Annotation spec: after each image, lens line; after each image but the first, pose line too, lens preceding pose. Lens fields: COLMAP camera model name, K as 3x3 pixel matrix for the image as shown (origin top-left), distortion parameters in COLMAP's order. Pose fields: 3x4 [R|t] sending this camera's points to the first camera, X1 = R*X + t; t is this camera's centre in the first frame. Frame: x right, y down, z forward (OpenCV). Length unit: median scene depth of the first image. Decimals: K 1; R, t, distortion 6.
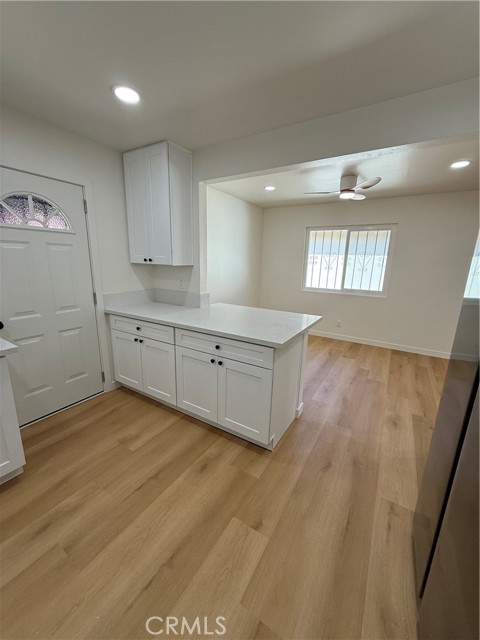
lens RADIAL K [[254.5, 0, 239.1], [0, 254.5, 319.6], [0, 0, 1]] dist [0.001049, -0.000260]
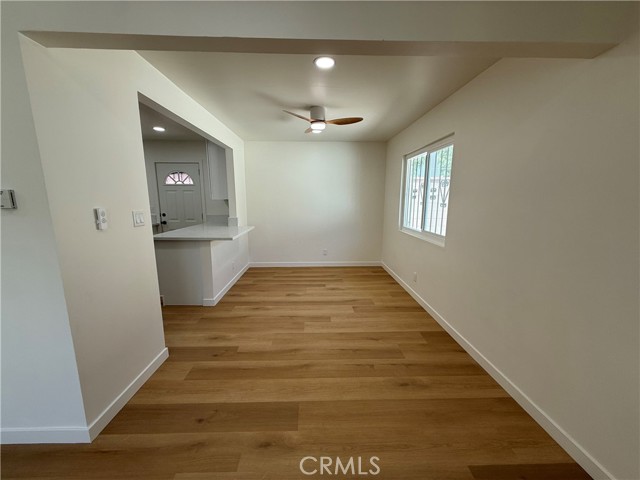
lens RADIAL K [[254.5, 0, 319.4], [0, 254.5, 240.2], [0, 0, 1]] dist [0.001049, -0.000260]
pose [[0.549686, 0.114446, -0.827495, 1.676396], [-0.180437, 0.983454, 0.016155, -0.101376], [0.815652, 0.140431, 0.561241, 0.680647]]
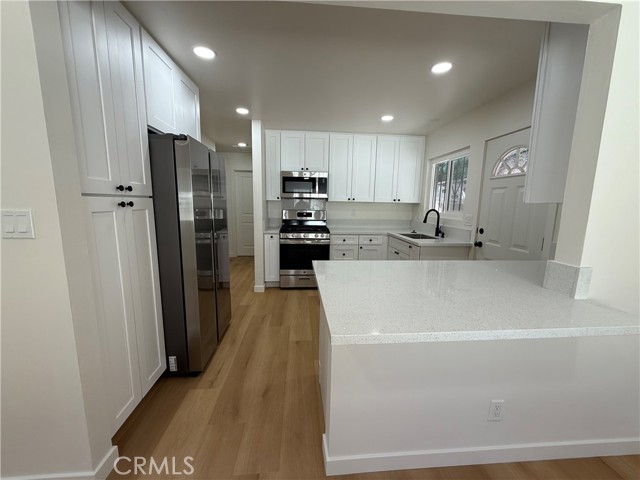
lens RADIAL K [[254.5, 0, 318.9], [0, 254.5, 241.9], [0, 0, 1]] dist [0.001049, -0.000260]
pose [[-0.806218, 0.051979, -0.589331, 0.557983], [-0.172176, 0.932402, 0.317778, -0.242434], [0.566011, 0.357667, -0.742769, 1.253136]]
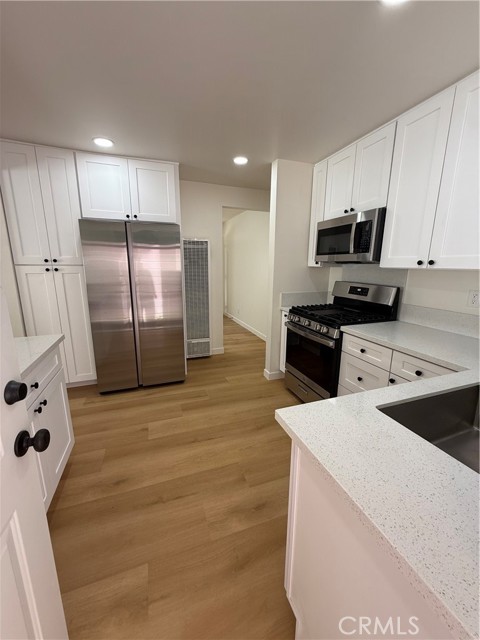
lens RADIAL K [[254.5, 0, 239.0], [0, 254.5, 319.8], [0, 0, 1]] dist [0.001049, -0.000260]
pose [[-0.782615, -0.165442, 0.600119, -0.696941], [0.115900, 0.908456, 0.401591, -0.202326], [-0.611621, 0.383845, -0.691797, 0.858560]]
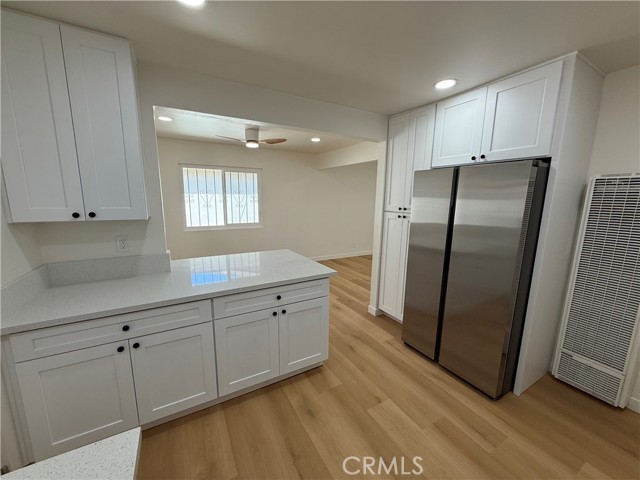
lens RADIAL K [[254.5, 0, 319.3], [0, 254.5, 241.1], [0, 0, 1]] dist [0.001049, -0.000260]
pose [[0.480416, -0.173359, 0.859737, -0.656842], [0.201727, 0.975829, 0.084044, -0.124772], [-0.853526, 0.133056, 0.503775, 0.273128]]
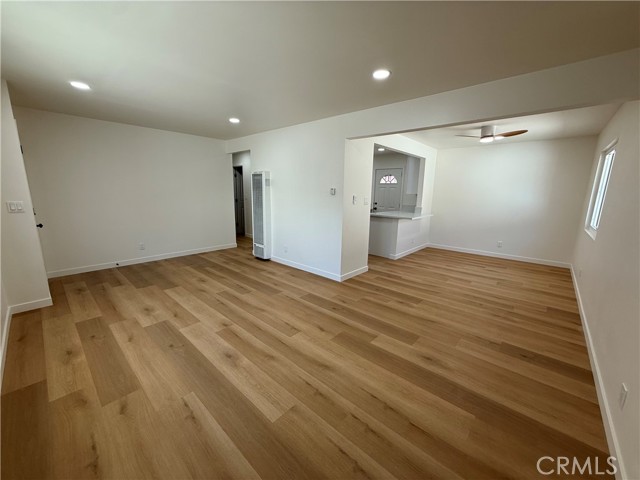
lens RADIAL K [[254.5, 0, 319.1], [0, 254.5, 240.0], [0, 0, 1]] dist [0.001049, -0.000260]
pose [[-0.180084, 0.157345, -0.970985, 2.511225], [-0.248966, 0.947691, 0.199745, -0.068116], [0.951623, 0.277713, -0.131490, 0.652718]]
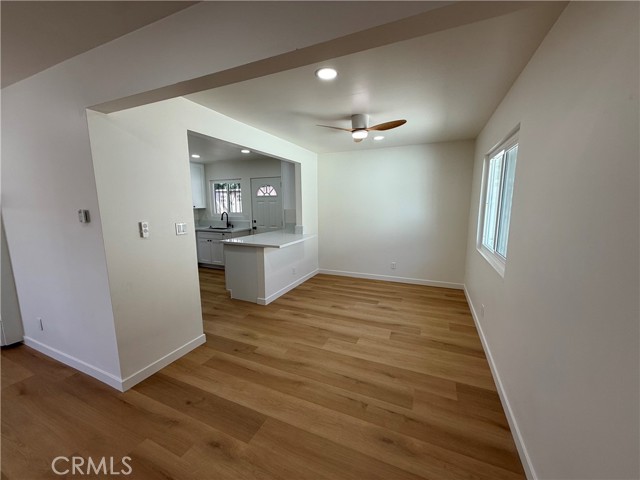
lens RADIAL K [[254.5, 0, 319.6], [0, 254.5, 240.2], [0, 0, 1]] dist [0.001049, -0.000260]
pose [[0.135890, 0.117436, -0.983739, 1.778259], [-0.218488, 0.972055, 0.085860, -0.214992], [0.966332, 0.203268, 0.157751, 1.035119]]
